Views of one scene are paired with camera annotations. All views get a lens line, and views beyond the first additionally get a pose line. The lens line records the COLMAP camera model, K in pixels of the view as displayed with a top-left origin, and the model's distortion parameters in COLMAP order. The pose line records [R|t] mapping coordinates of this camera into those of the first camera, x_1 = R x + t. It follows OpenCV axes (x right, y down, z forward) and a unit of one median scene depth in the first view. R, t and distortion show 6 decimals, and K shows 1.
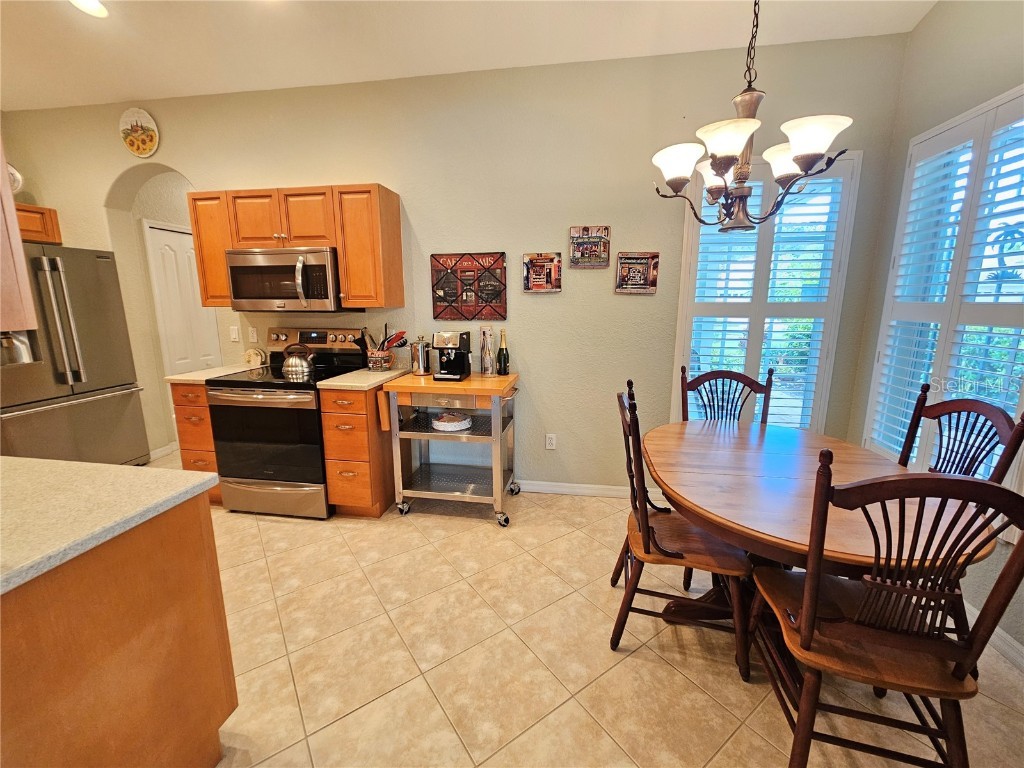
lens RADIAL K [[420.4, 0, 514.3], [0, 420.4, 379.8], [0, 0, 1]] dist [0.001637, -0.000271]
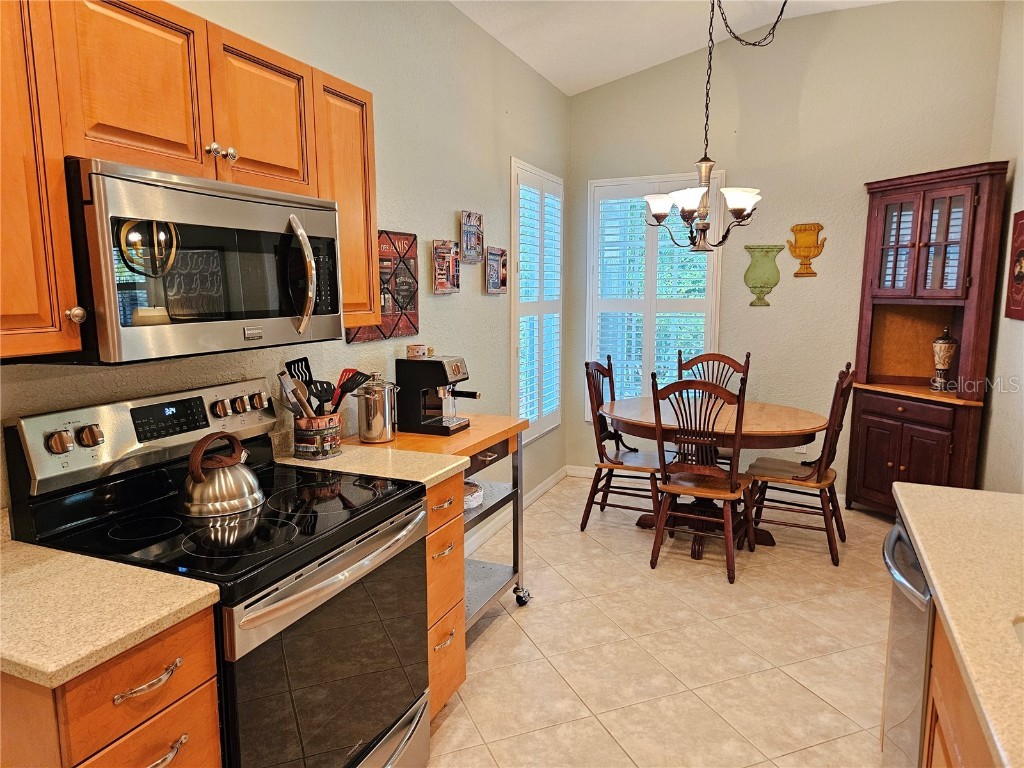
lens RADIAL K [[676.1, 0, 518.1], [0, 676.1, 386.1], [0, 0, 1]] dist [0.081270, -0.055551]
pose [[0.238543, -0.140833, 0.960866, -1.086235], [0.186021, 0.977734, 0.097124, -0.143892], [-0.953149, 0.155573, 0.259429, 0.610268]]
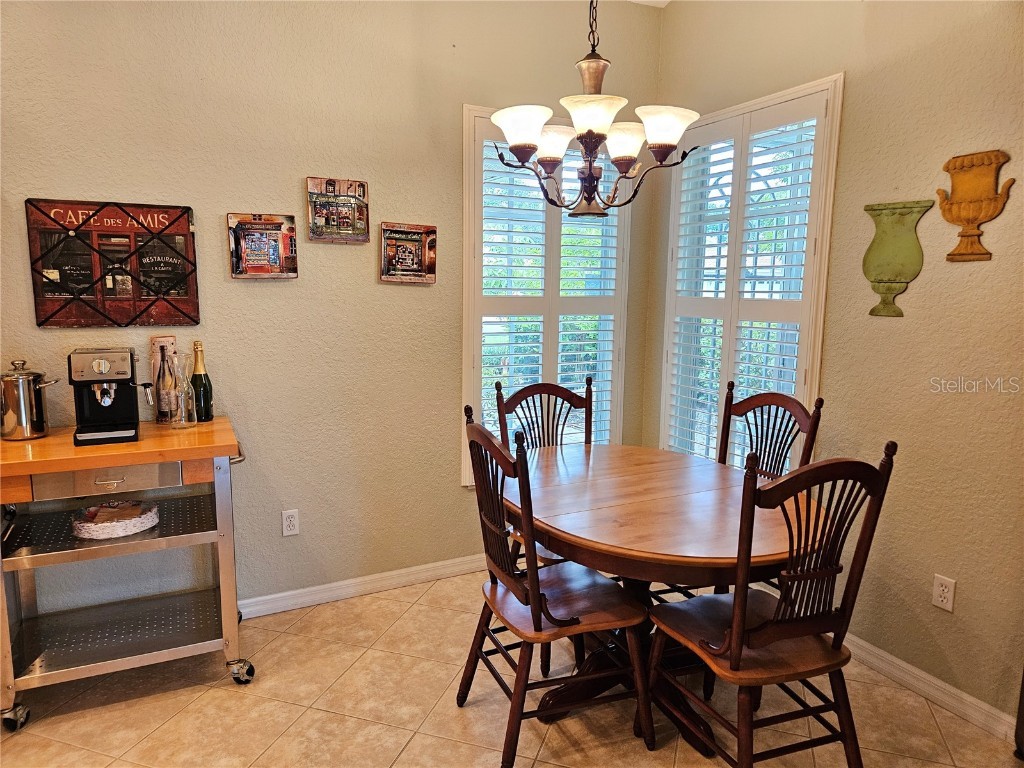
lens RADIAL K [[681.1, 0, 512.0], [0, 681.1, 384.0], [0, 0, 1]] dist [0.066245, -0.057248]
pose [[0.809426, -0.074011, 0.582539, -0.238588], [0.097263, 0.995221, -0.008704, -0.013327], [-0.579111, 0.063705, 0.812756, -0.001995]]
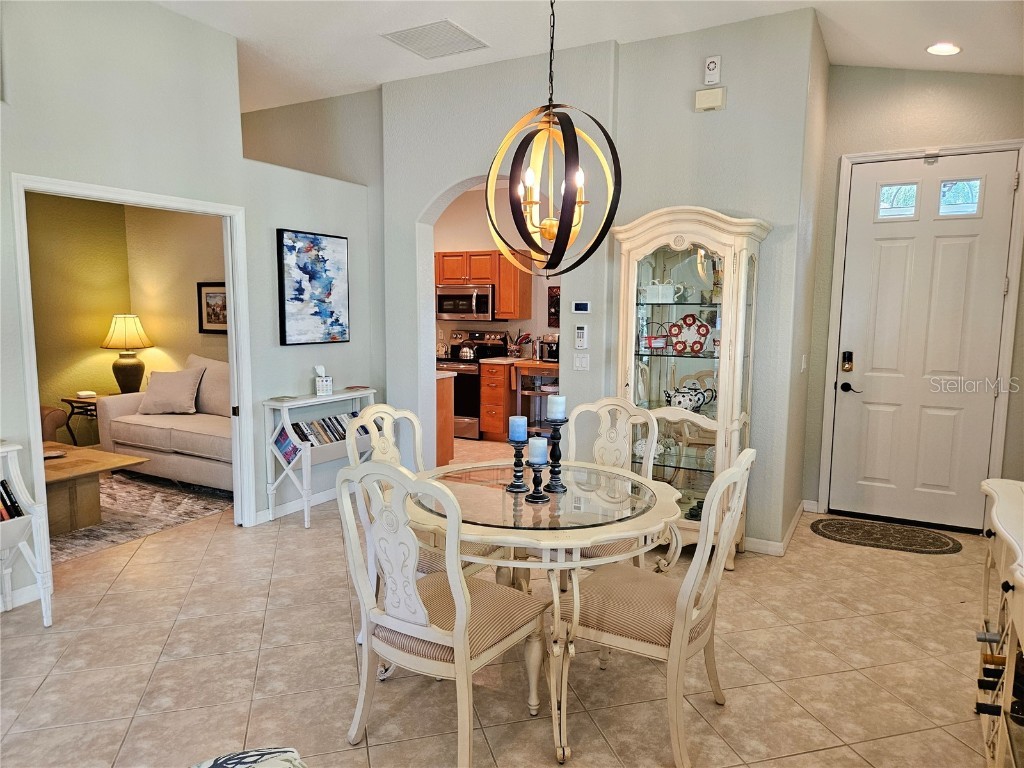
lens RADIAL K [[685.8, 0, 510.0], [0, 685.8, 387.1], [0, 0, 1]] dist [0.069801, -0.056983]
pose [[0.939817, 0.048618, -0.338202, 0.604151], [-0.071607, 0.995869, -0.055827, 0.257322], [0.334091, 0.076685, 0.939416, -1.579350]]
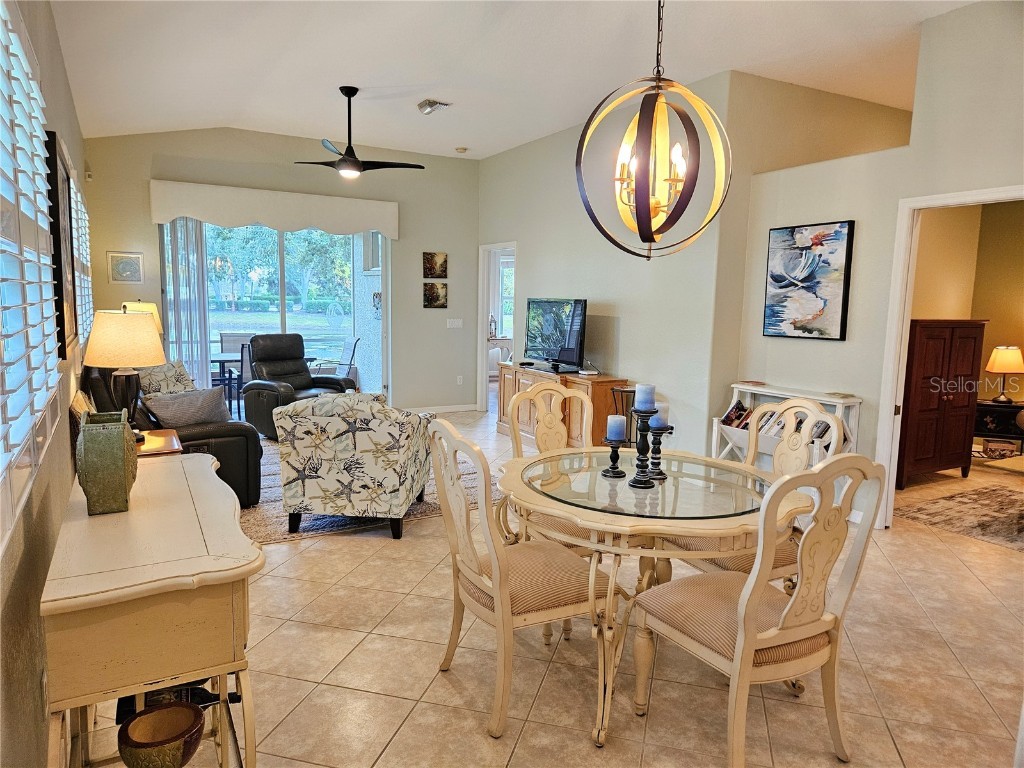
lens RADIAL K [[685.8, 0, 510.0], [0, 685.8, 387.1], [0, 0, 1]] dist [0.069801, -0.056983]
pose [[-0.780760, 0.065328, -0.621406, 1.058228], [-0.135996, 0.952910, 0.271050, -0.016665], [0.609852, 0.296134, -0.735109, -0.036927]]
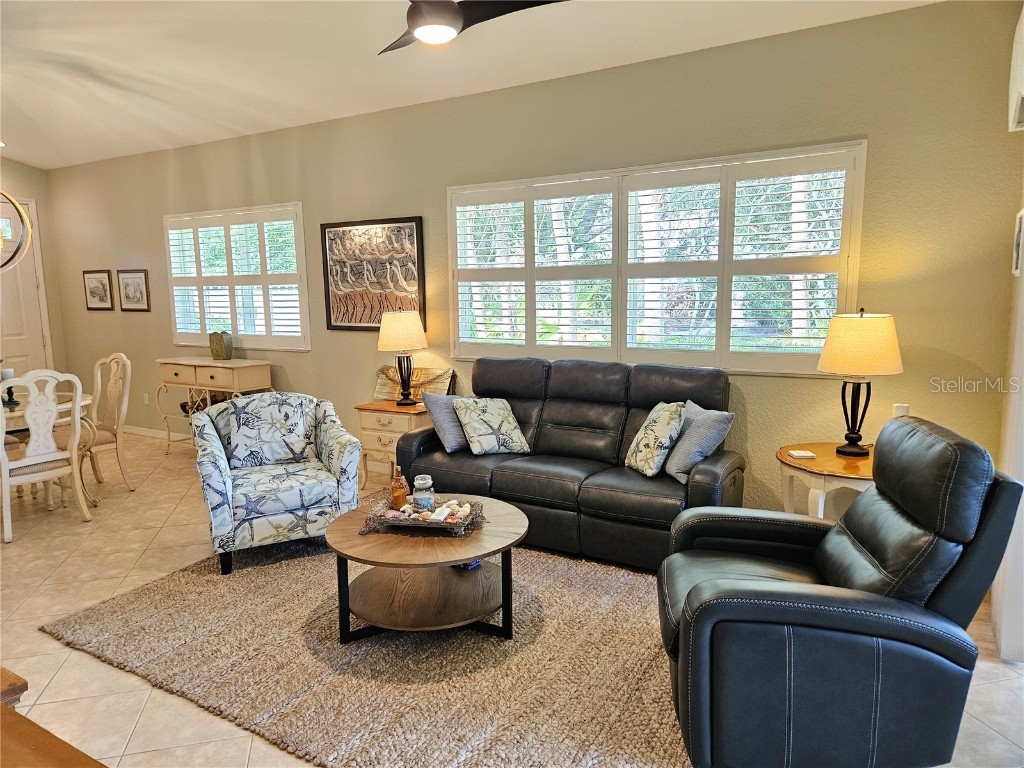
lens RADIAL K [[681.5, 0, 507.5], [0, 681.5, 388.3], [0, 0, 1]] dist [0.069241, -0.062304]
pose [[0.363258, -0.138998, 0.921262, -0.812962], [0.190179, 0.979052, 0.072729, 0.429016], [-0.912072, 0.148785, 0.382083, -2.430760]]
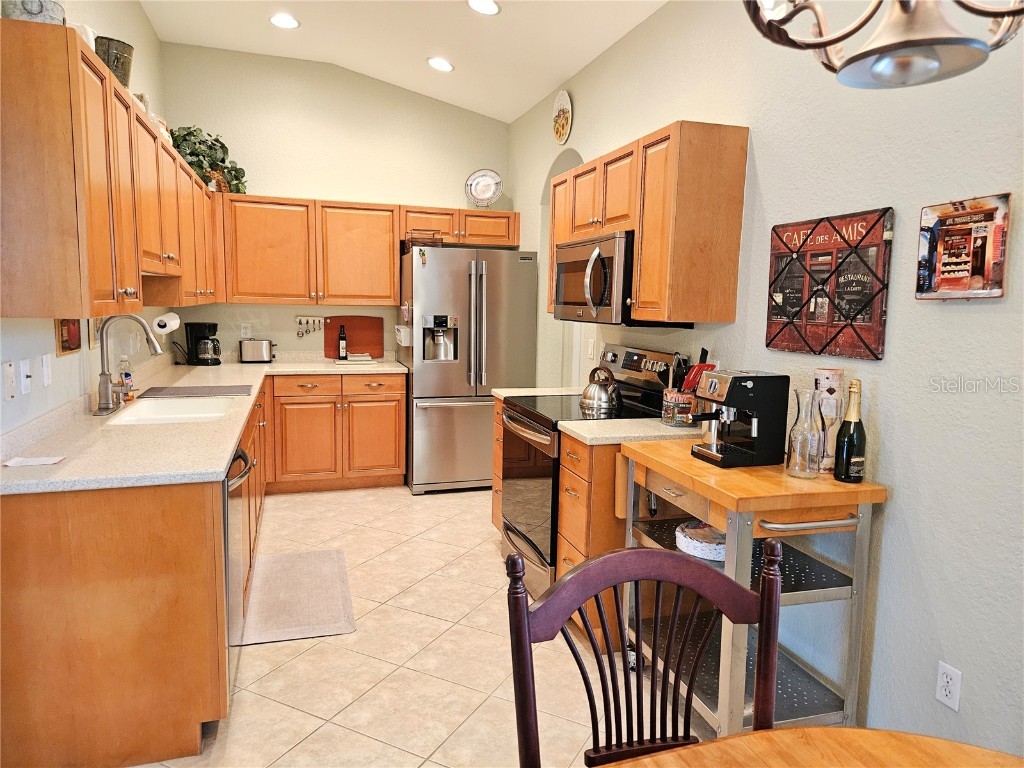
lens RADIAL K [[687.0, 0, 524.3], [0, 687.0, 384.9], [0, 0, 1]] dist [0.061159, -0.052581]
pose [[0.458139, 0.119747, -0.880778, 0.475714], [-0.187870, 0.981544, 0.035725, -0.077259], [0.868800, 0.149105, 0.472180, 0.358425]]
